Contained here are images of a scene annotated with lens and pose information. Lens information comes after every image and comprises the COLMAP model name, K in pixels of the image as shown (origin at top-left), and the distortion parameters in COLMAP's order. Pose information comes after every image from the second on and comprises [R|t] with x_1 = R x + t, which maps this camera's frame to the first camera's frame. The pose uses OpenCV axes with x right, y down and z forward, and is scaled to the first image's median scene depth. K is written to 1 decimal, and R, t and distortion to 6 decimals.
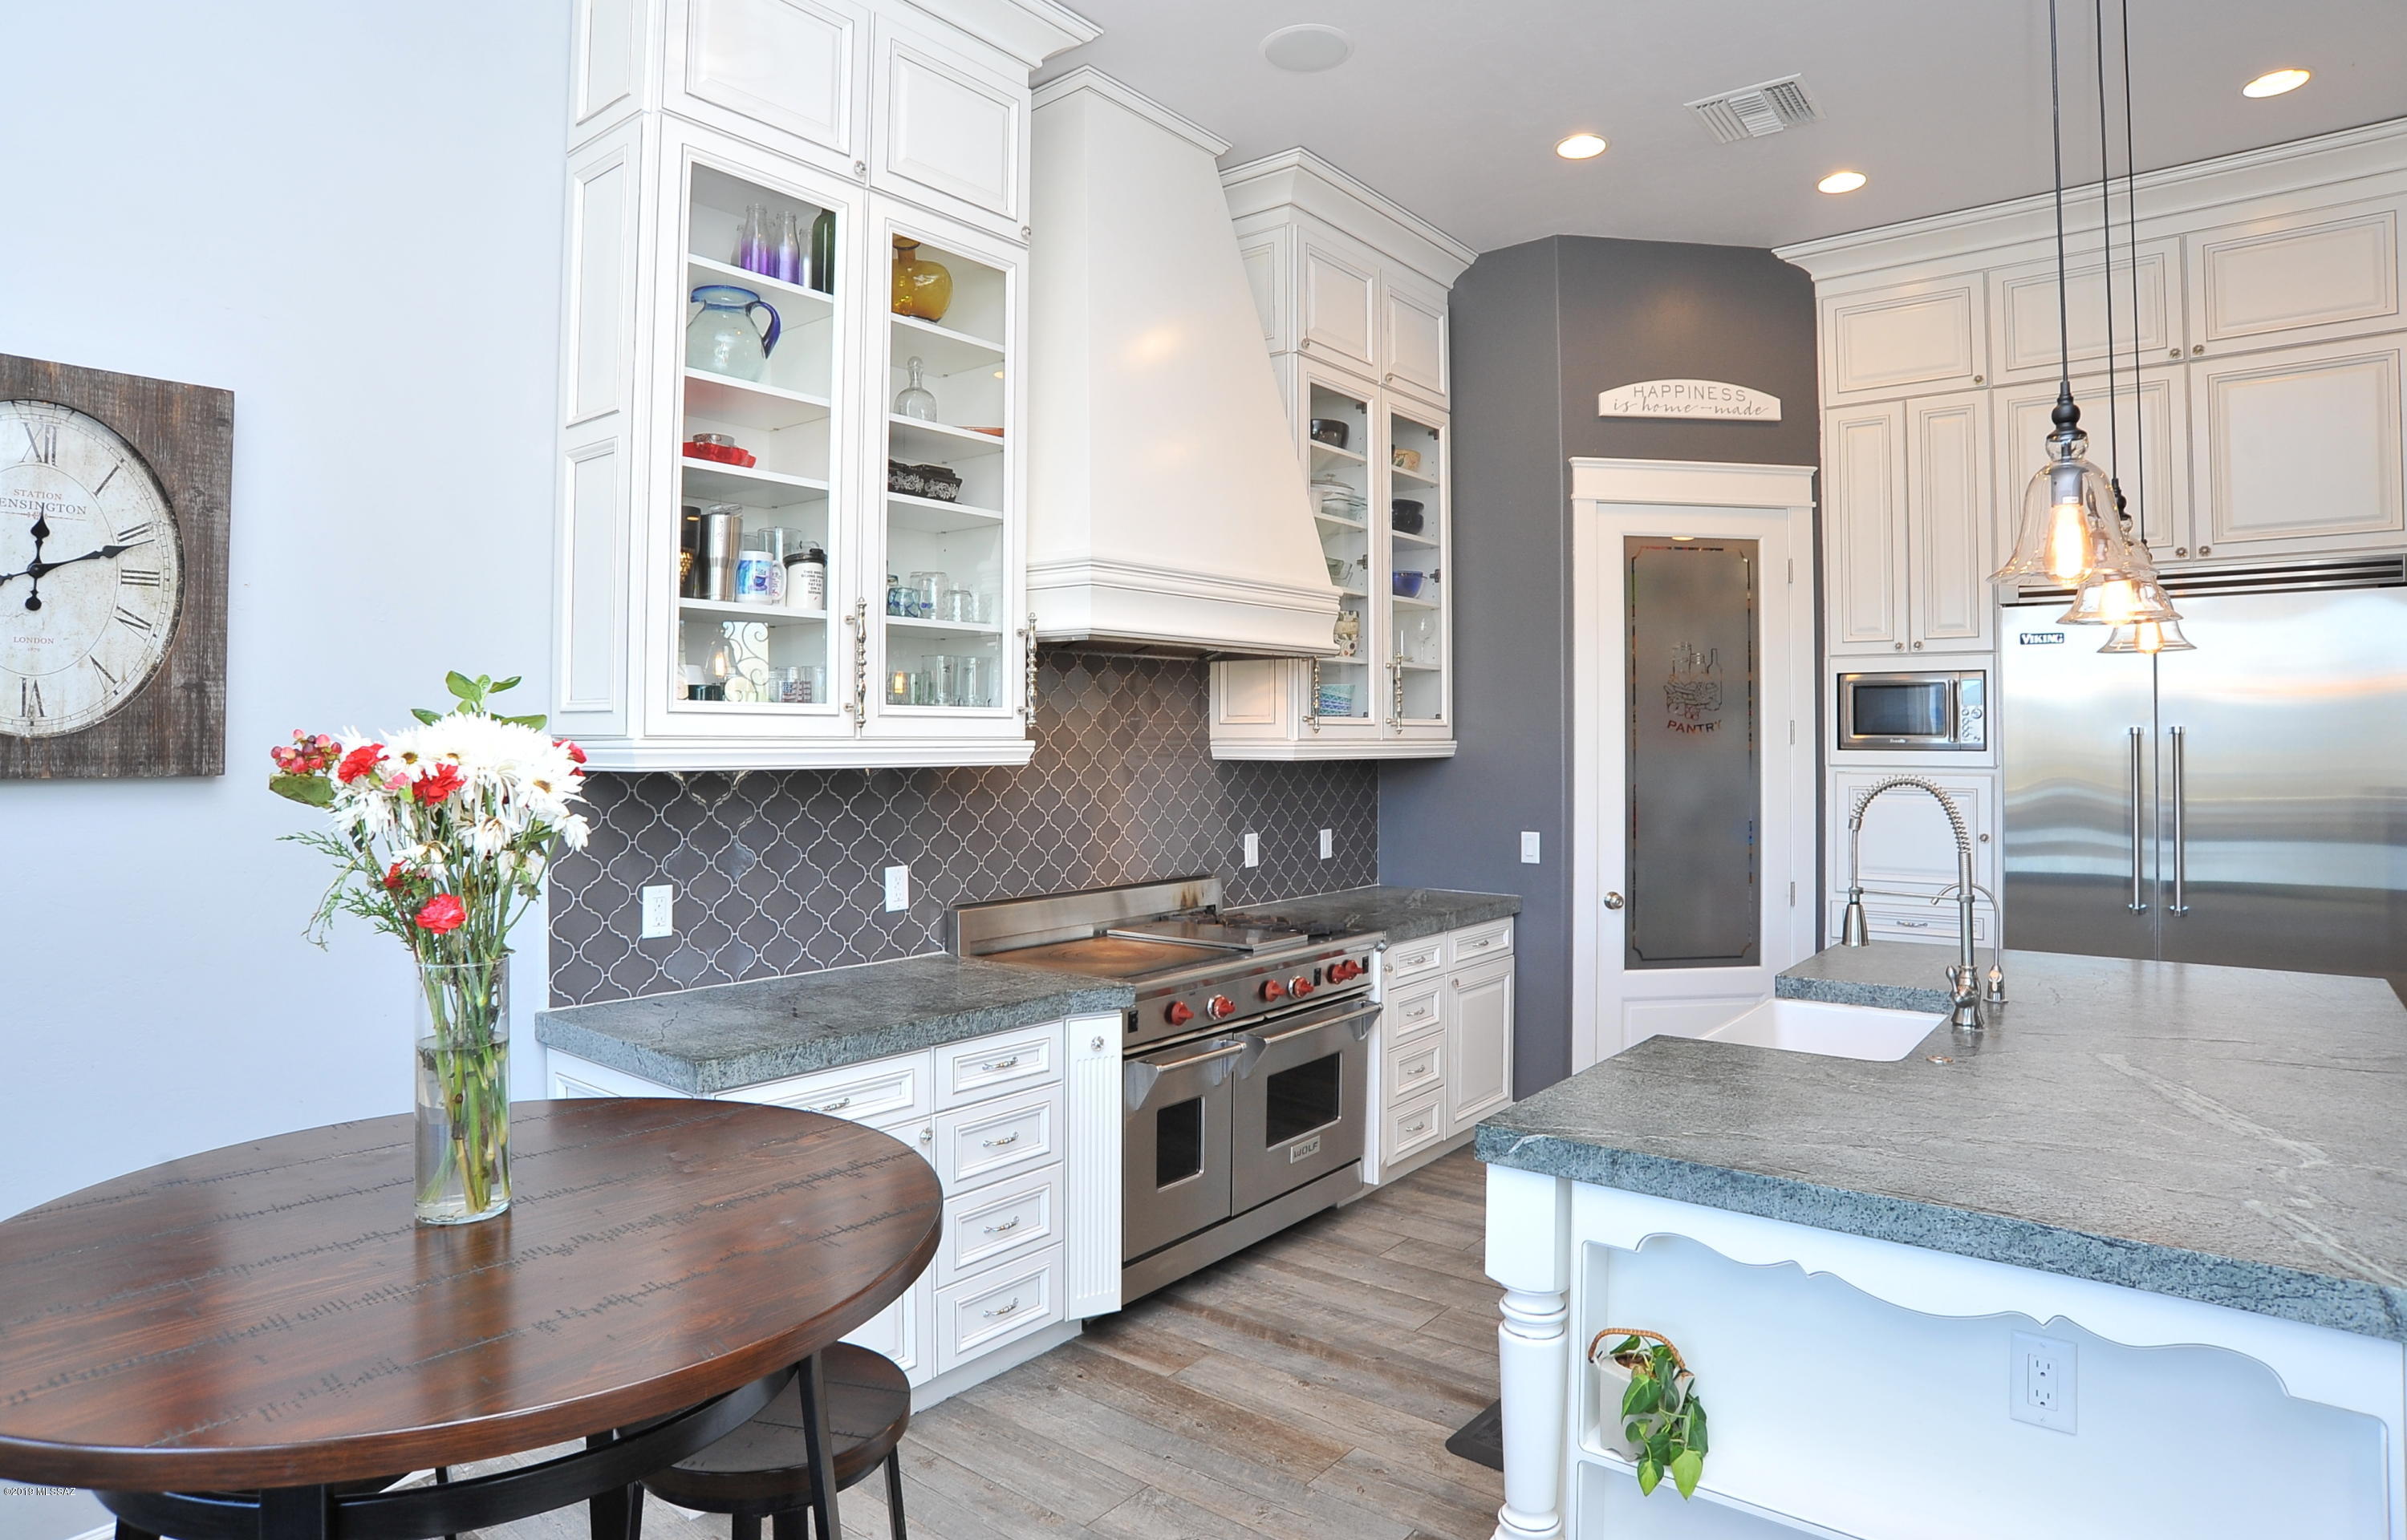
lens RADIAL K [[1367.3, 0, 1200.7], [0, 1367.3, 712.7], [0, 0, 1]] dist [-0.096172, 0.046187]
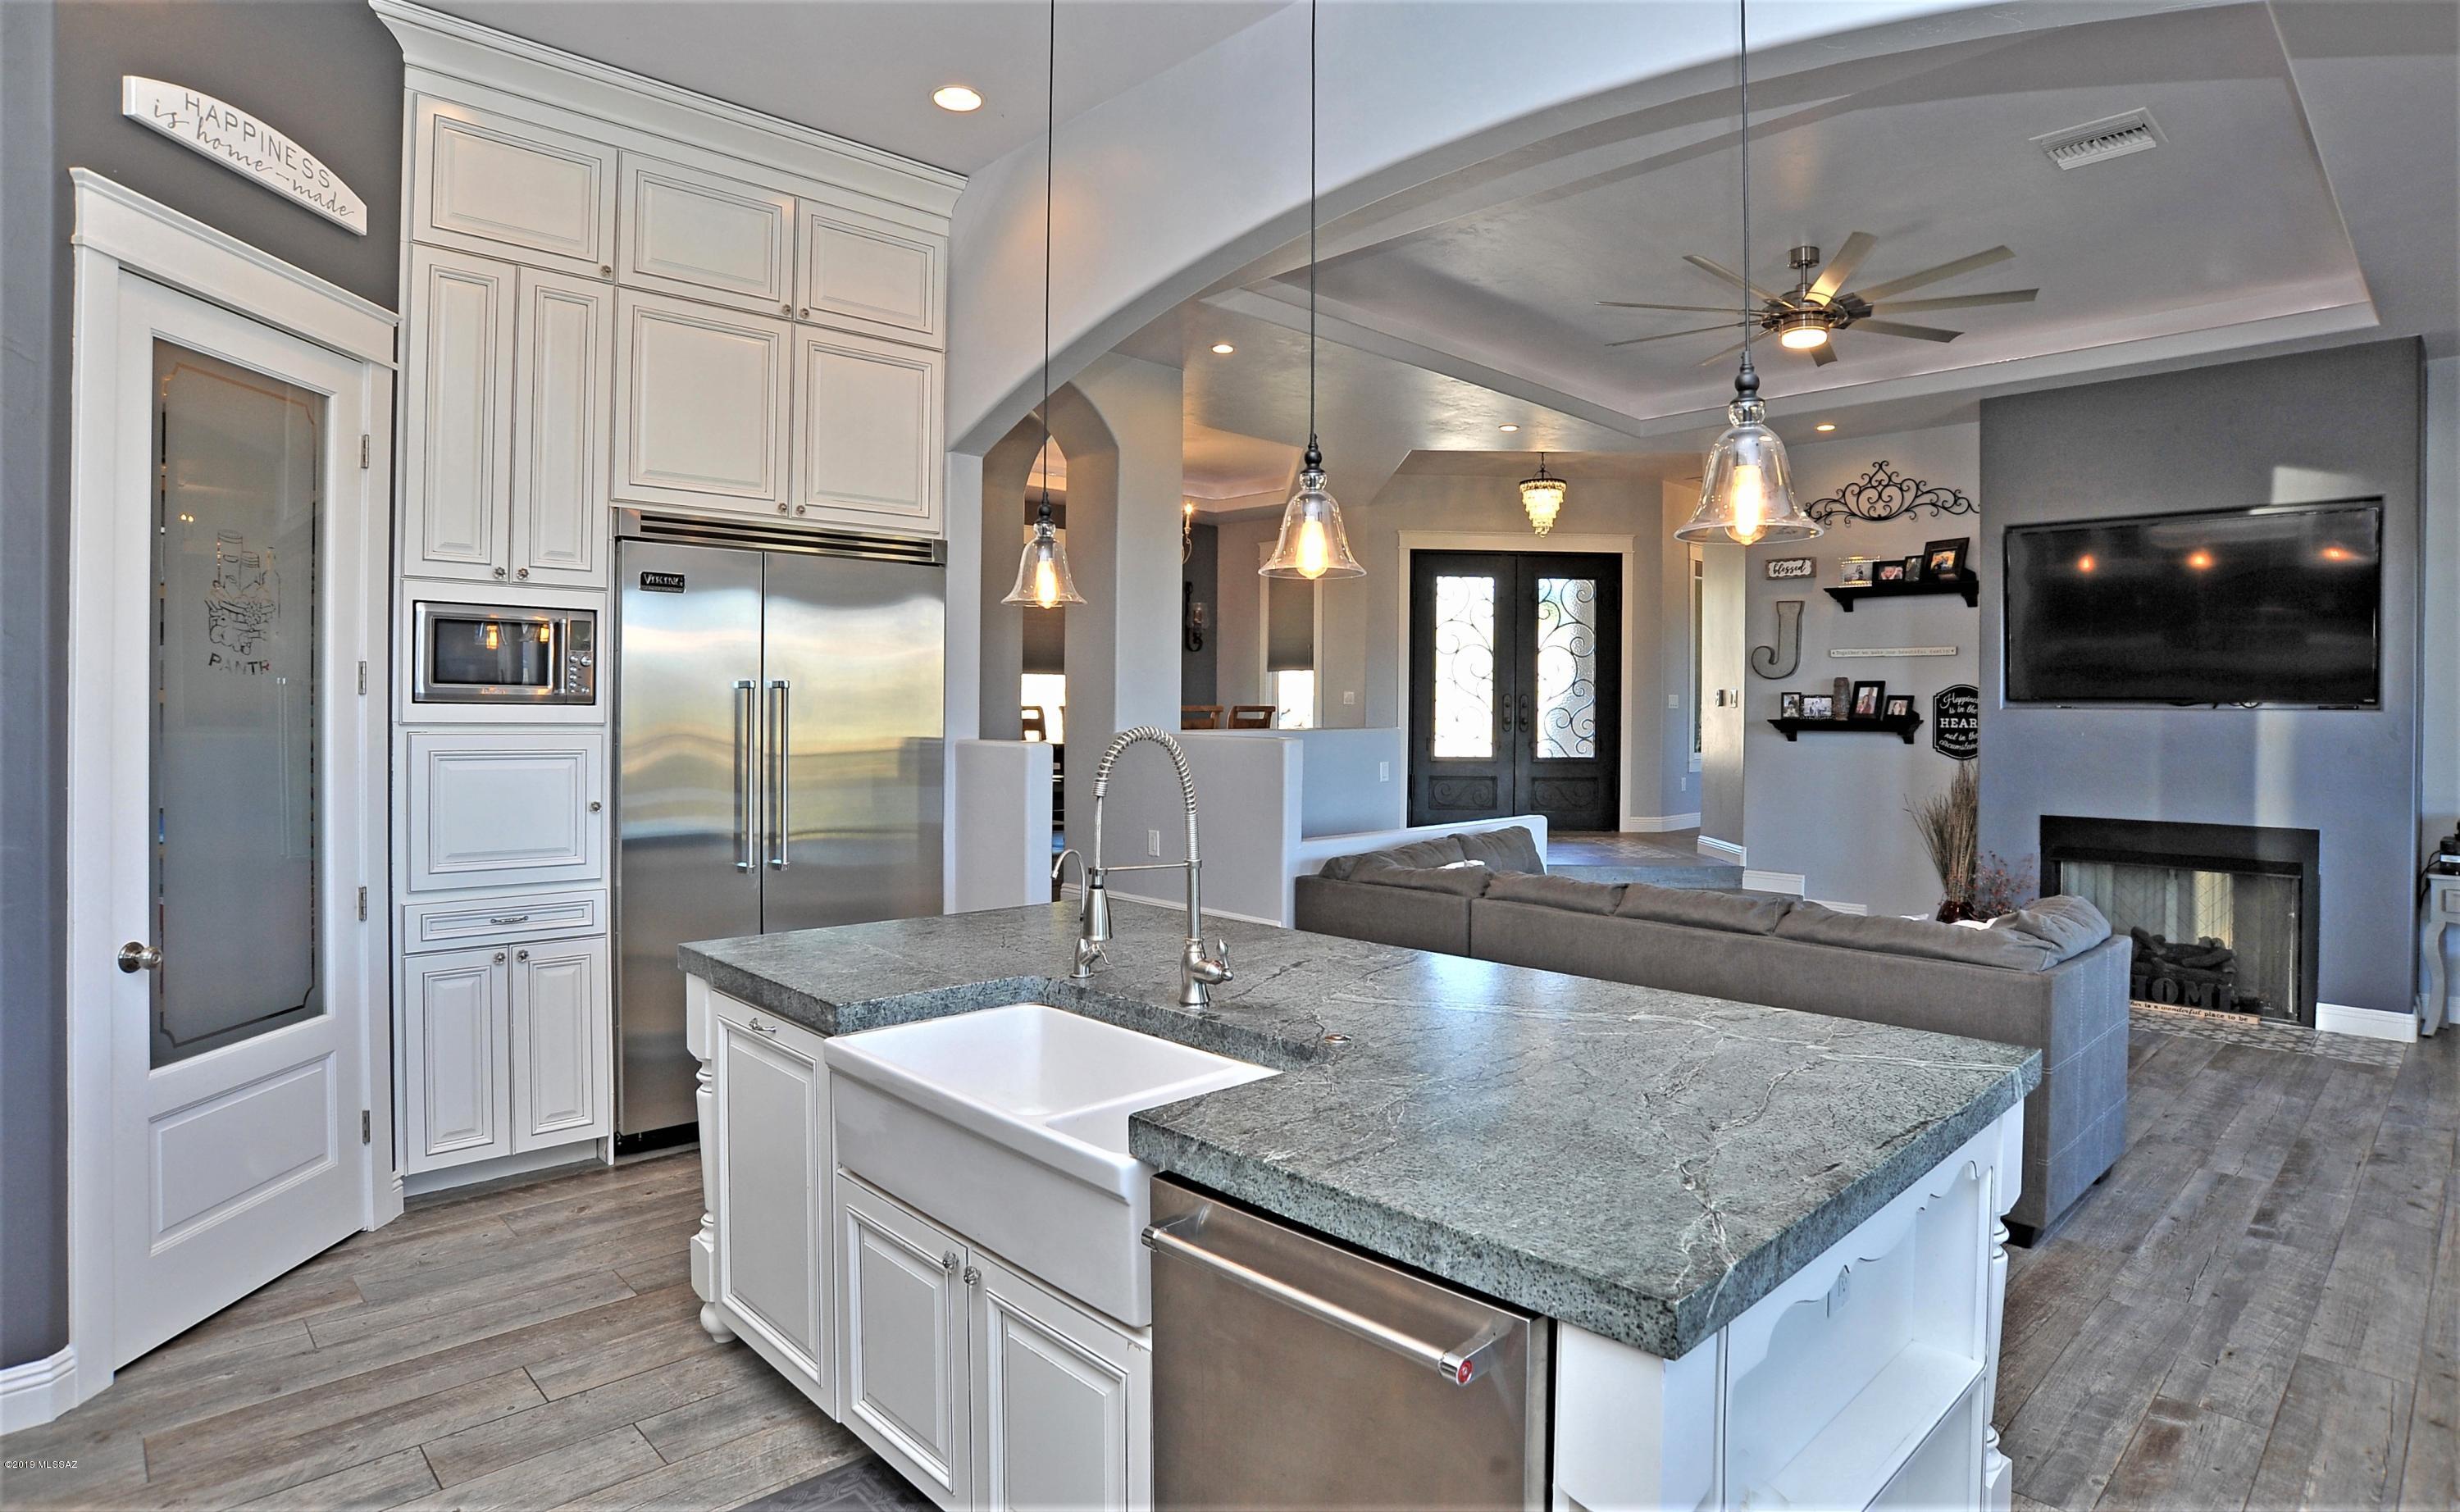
lens RADIAL K [[1293.9, 0, 1221.2], [0, 1293.9, 722.4], [0, 0, 1]] dist [-0.091712, 0.041403]
pose [[0.139021, -0.010177, 0.990237, -0.157231], [-0.026073, 0.999563, 0.013933, 0.017316], [-0.989946, -0.027755, 0.138694, 0.466959]]
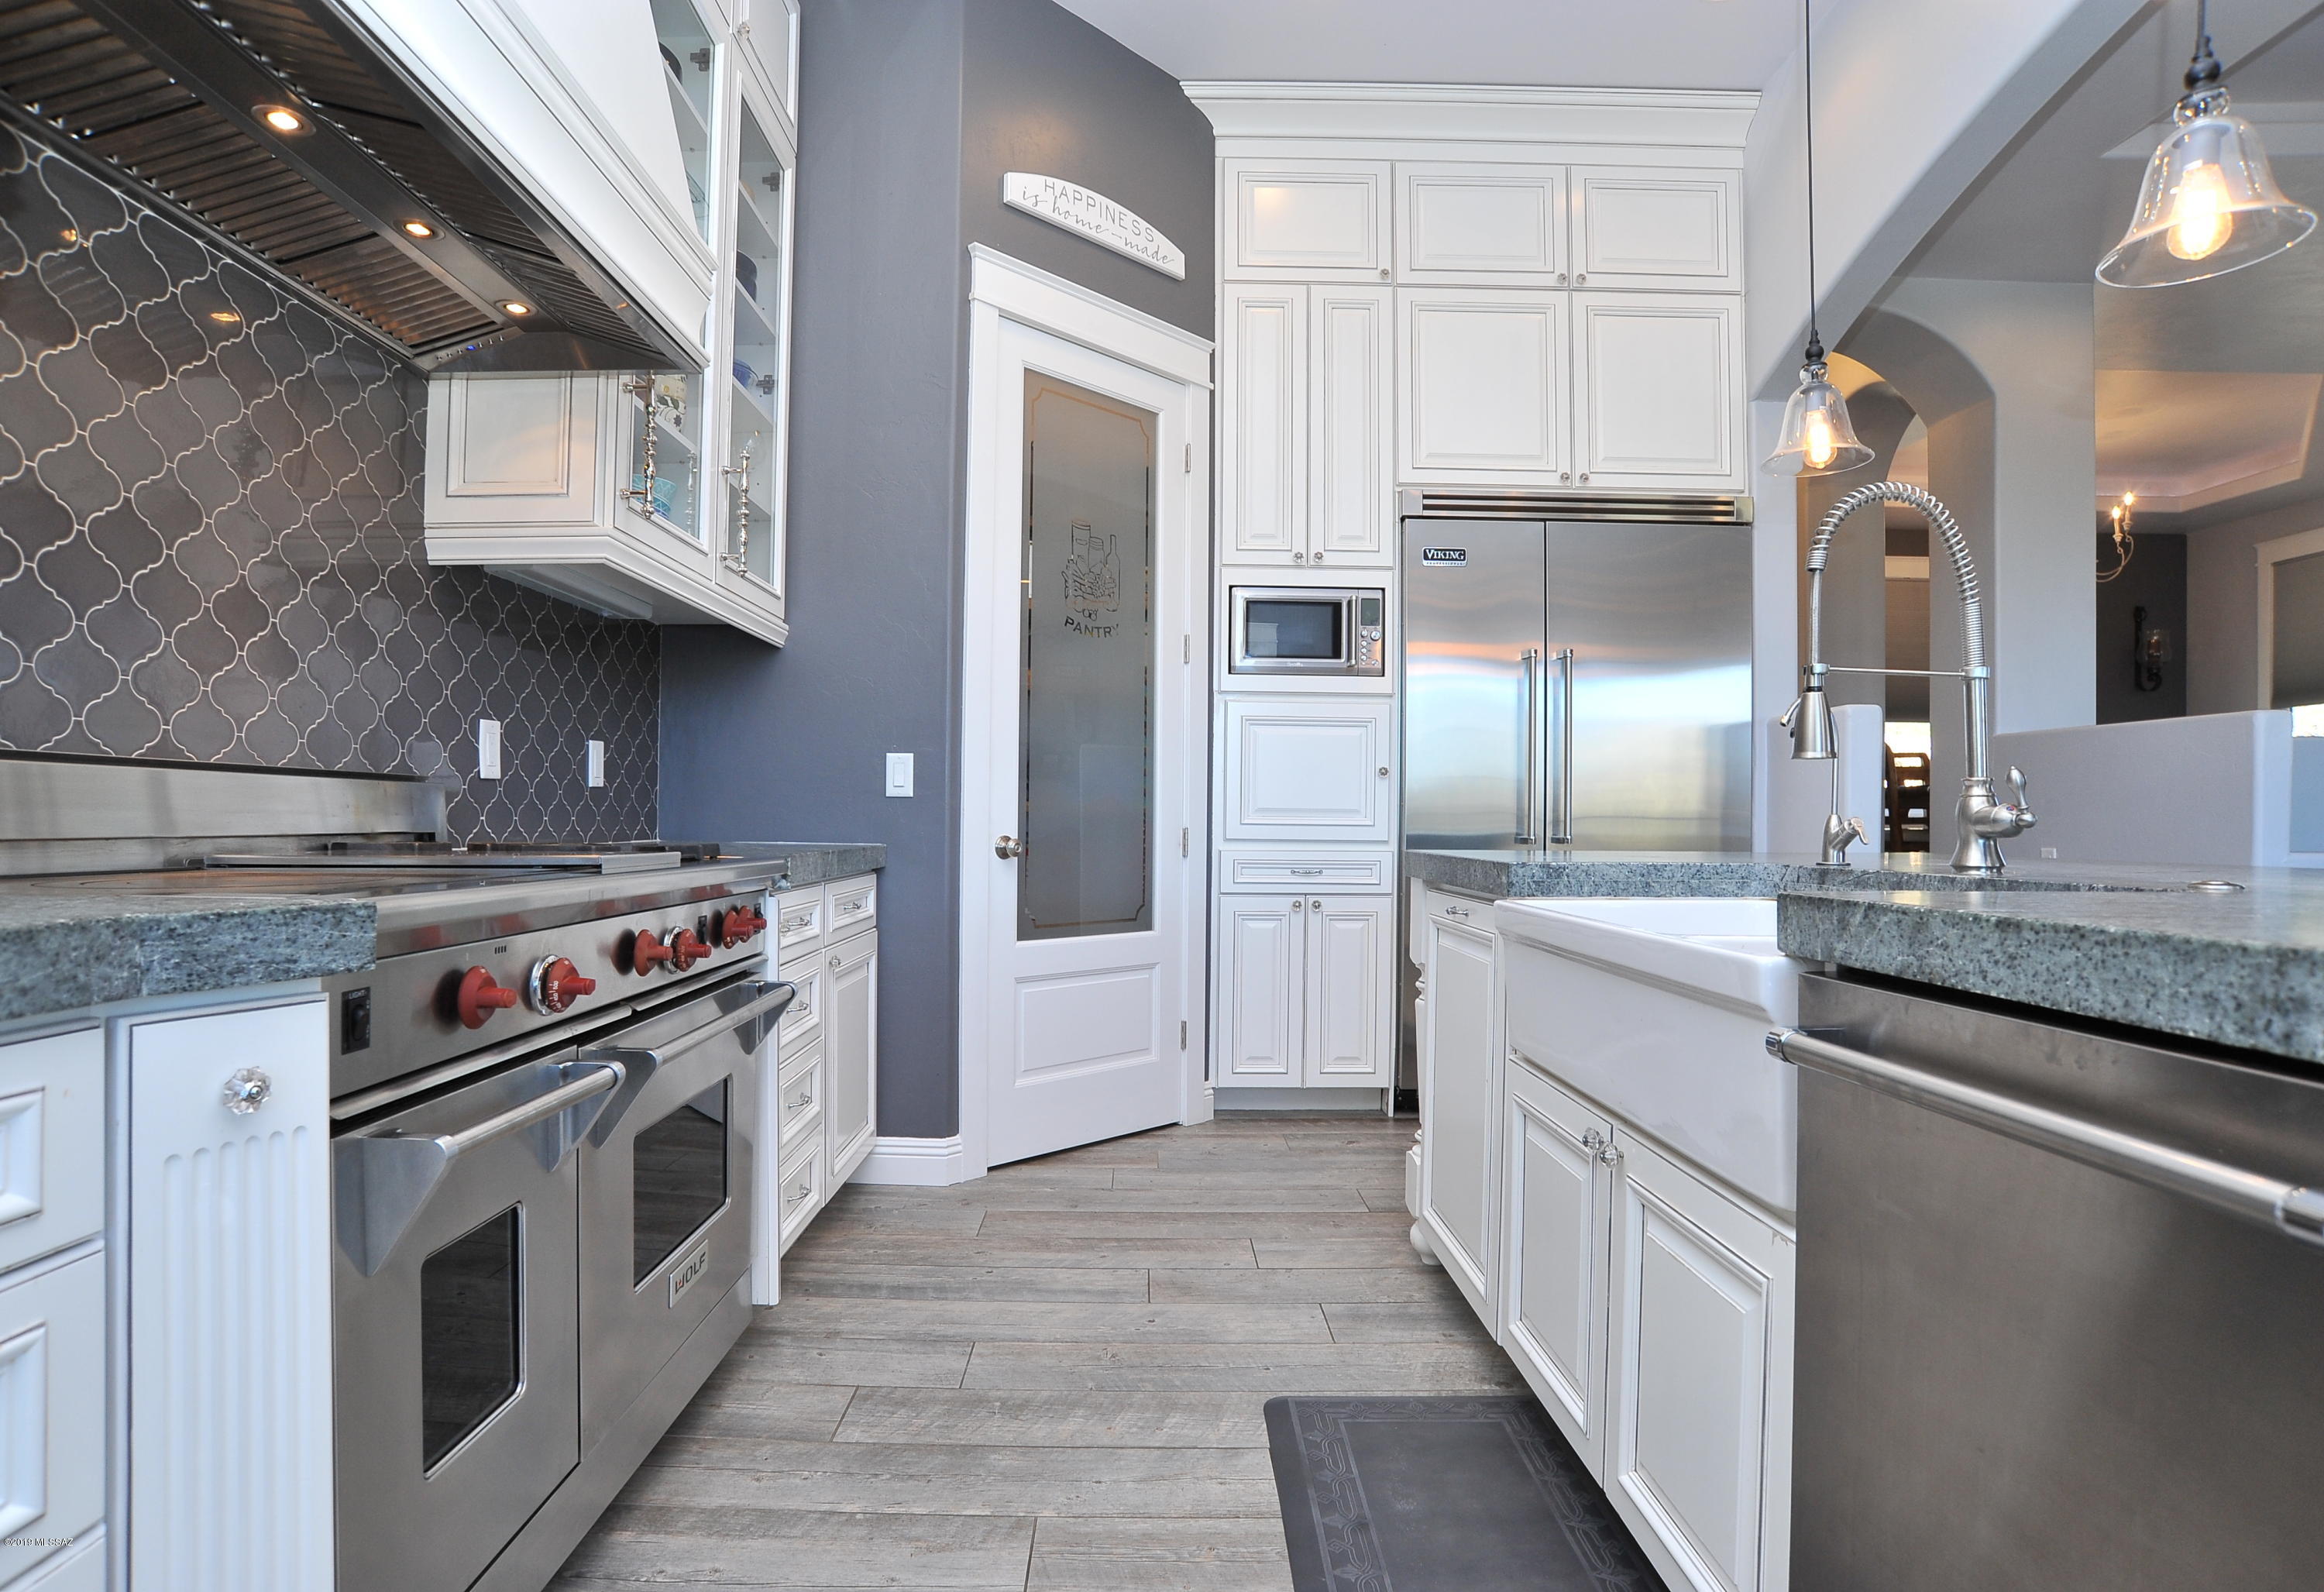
lens RADIAL K [[1210.1, 0, 1124.9], [0, 1210.1, 816.5], [0, 0, 1]] dist [-0.102722, 0.045002]
pose [[0.790095, 0.007257, 0.612941, -0.051551], [-0.018087, 0.999771, 0.011478, 0.113575], [-0.612717, -0.020155, 0.790045, 0.437738]]
